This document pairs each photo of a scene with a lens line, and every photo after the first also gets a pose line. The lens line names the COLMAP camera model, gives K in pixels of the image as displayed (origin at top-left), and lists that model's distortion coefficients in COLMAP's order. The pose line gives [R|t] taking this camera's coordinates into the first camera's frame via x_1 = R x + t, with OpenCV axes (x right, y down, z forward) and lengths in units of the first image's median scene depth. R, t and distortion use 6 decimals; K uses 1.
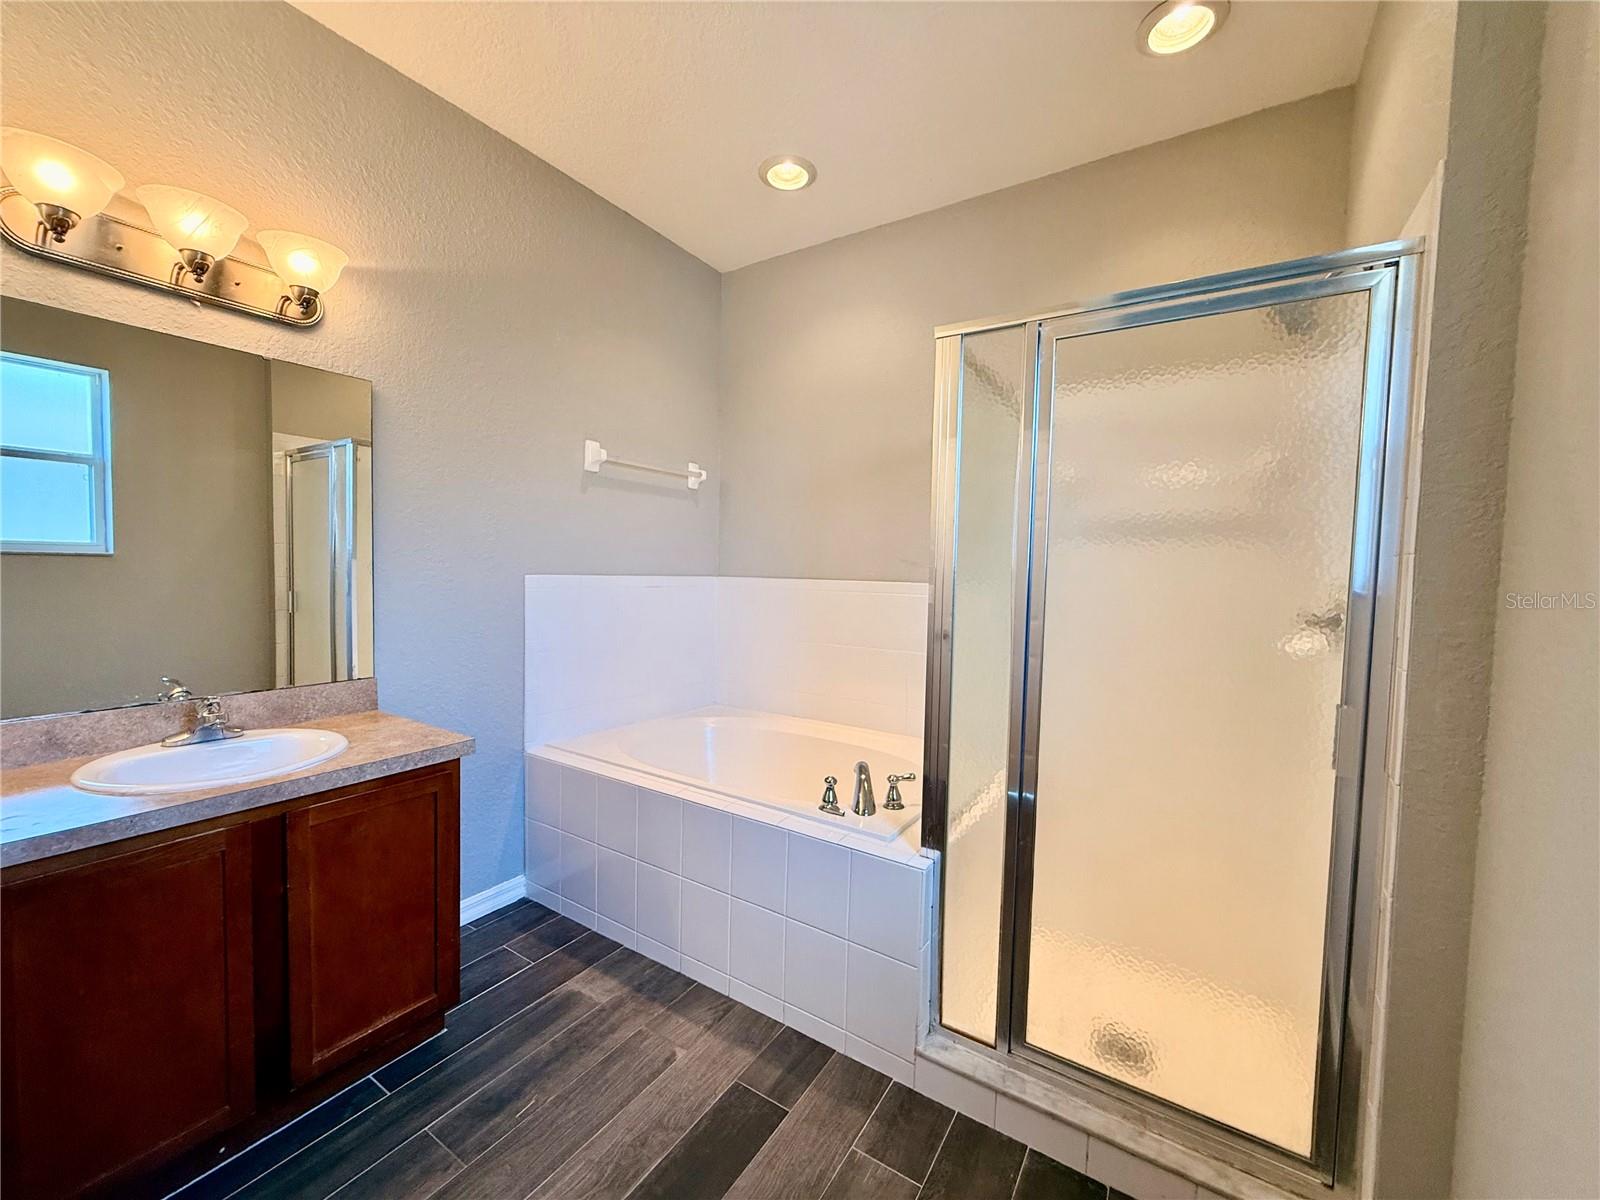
lens RADIAL K [[637.0, 0, 790.9], [0, 637.0, 601.5], [0, 0, 1]] dist [-0.000108, 0.001178]
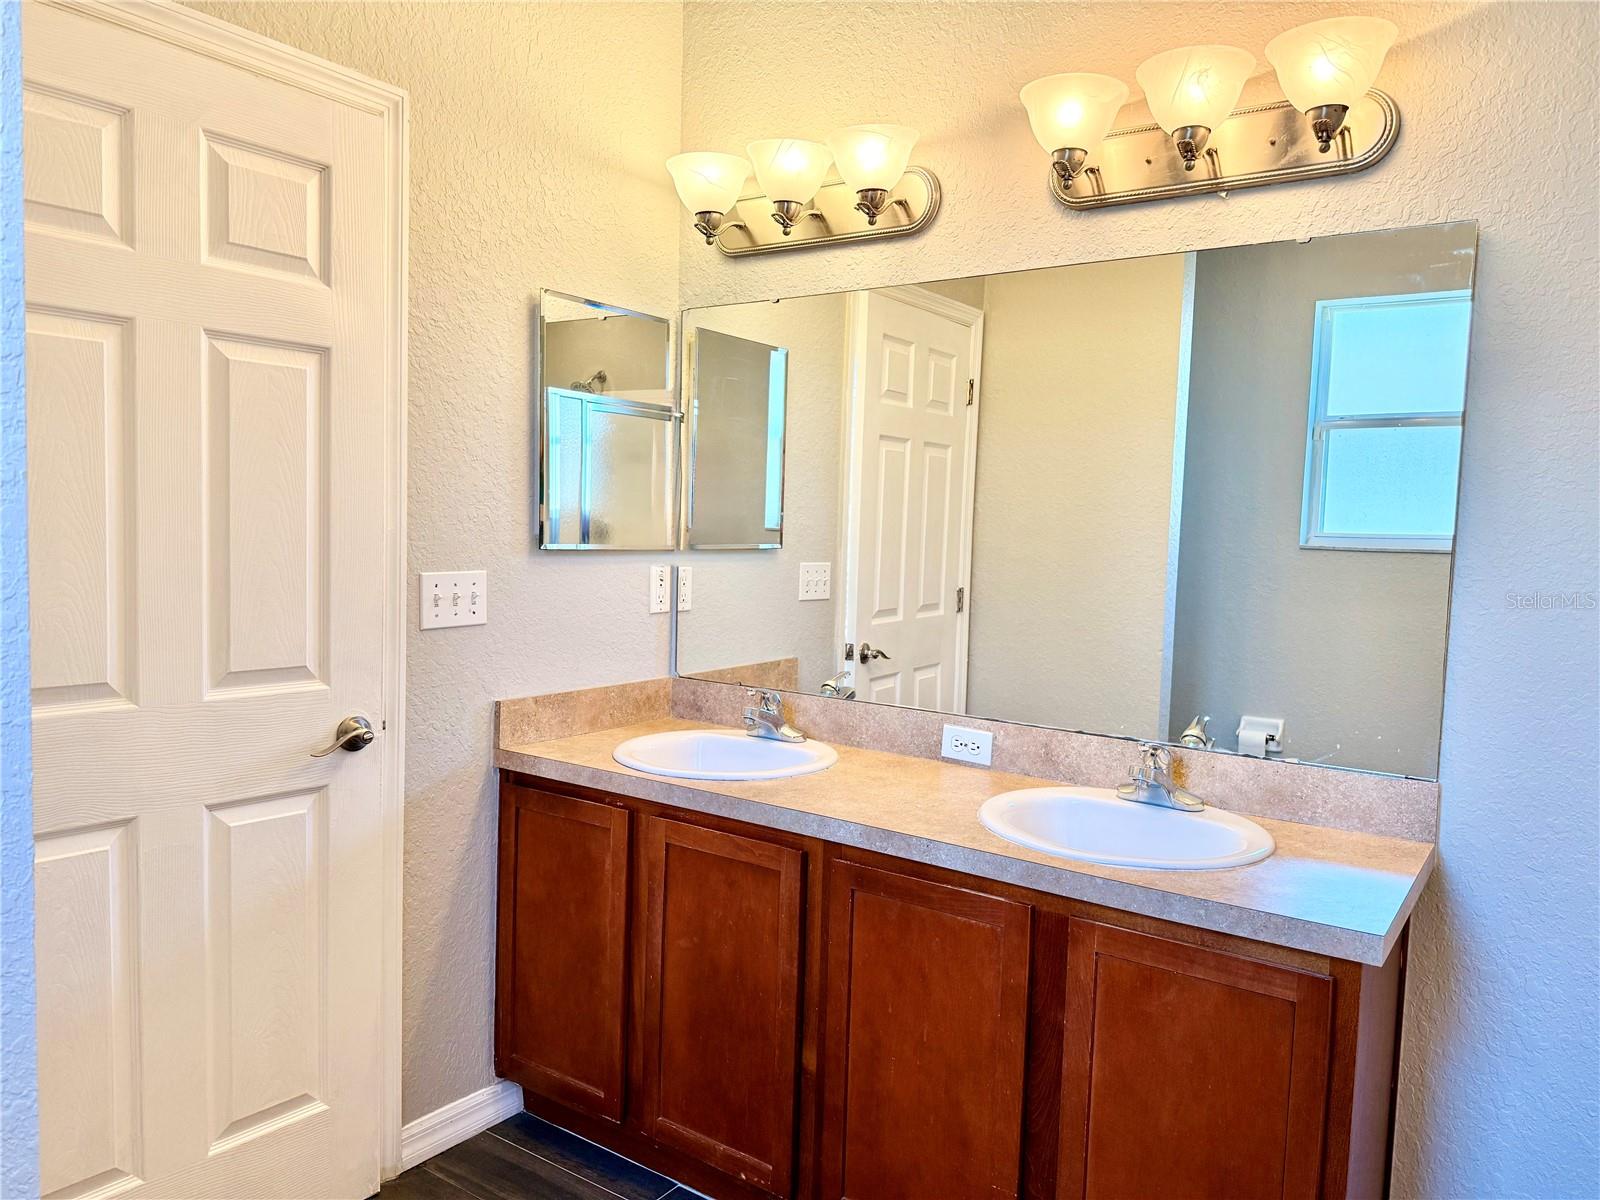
lens RADIAL K [[1124.7, 0, 788.0], [0, 1124.7, 612.6], [0, 0, 1]] dist [0.074009, -0.094854]
pose [[-0.032806, 0.055725, -0.997907, 0.289094], [-0.089191, 0.994298, 0.058456, -0.027822], [0.995474, 0.090922, -0.027649, 0.465478]]
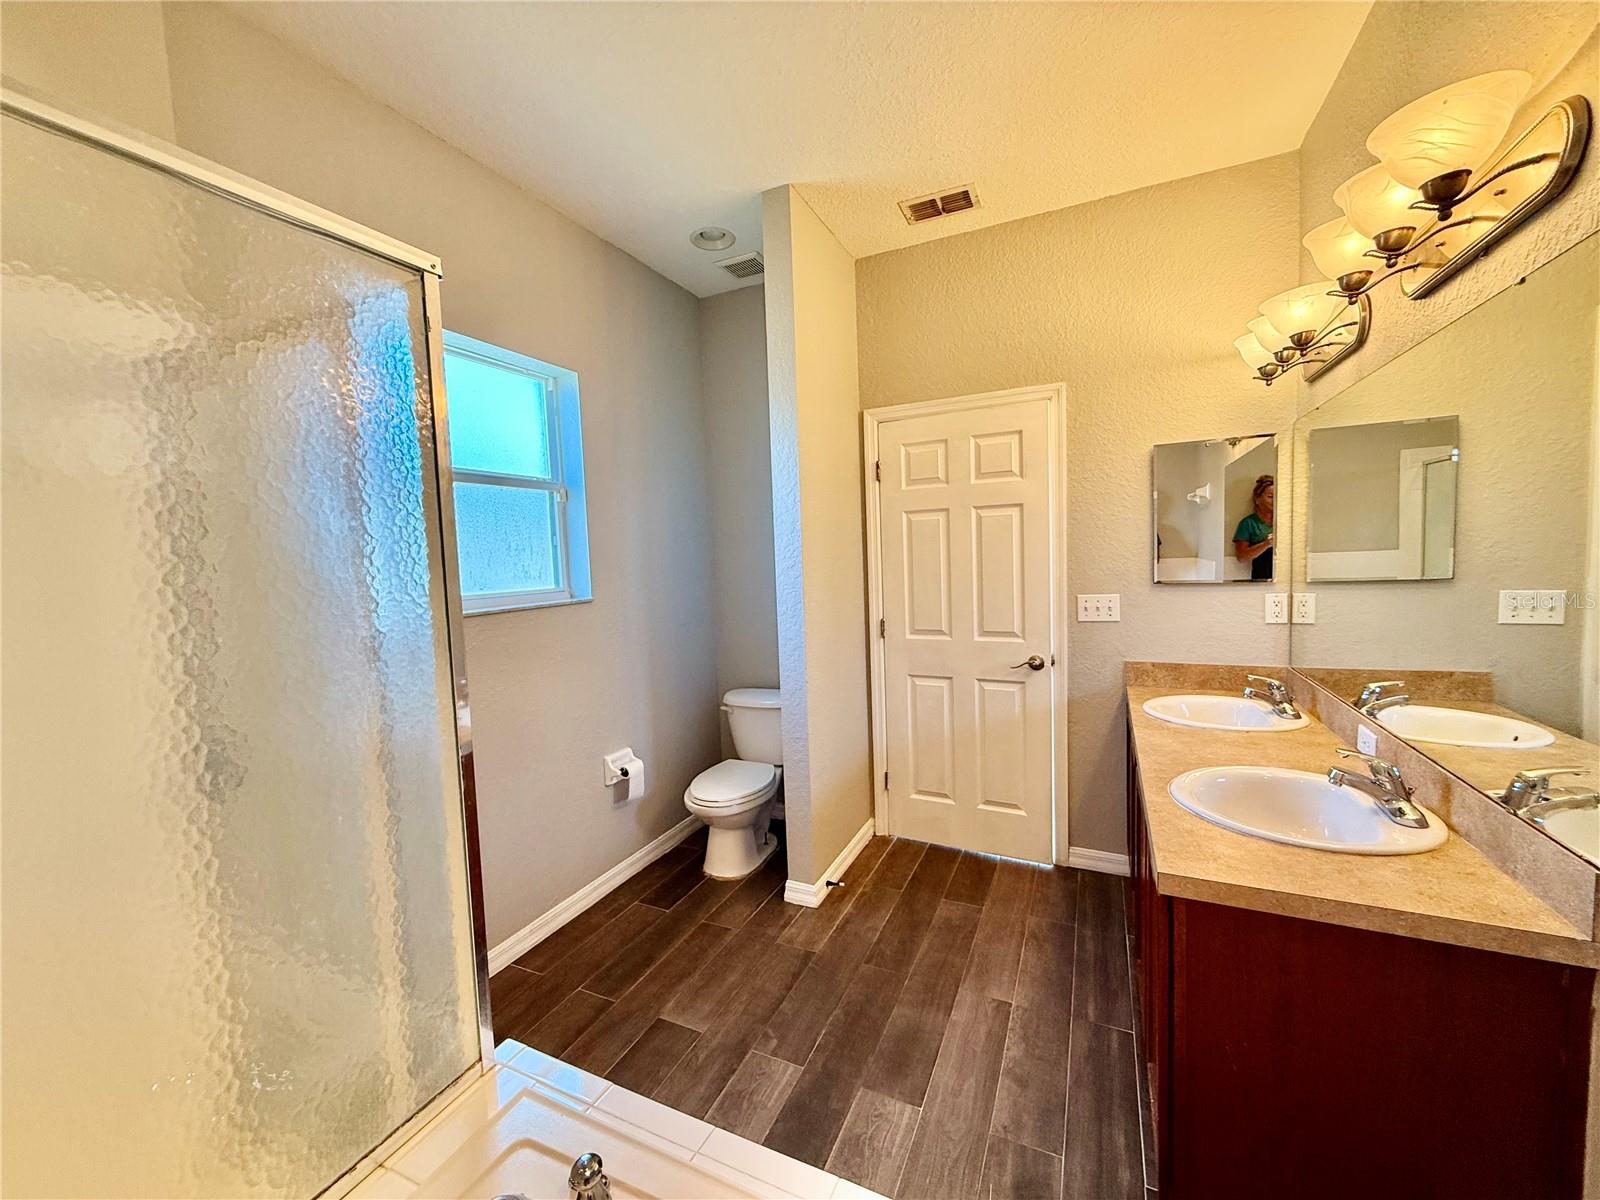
lens RADIAL K [[637.0, 0, 783.9], [0, 637.0, 598.0], [0, 0, 1]] dist [-0.000108, 0.001178]
pose [[-0.992829, 0.024532, -0.116997, -0.025133], [0.009987, 0.992317, 0.123315, -0.134505], [0.119123, 0.121262, -0.985447, 1.315701]]
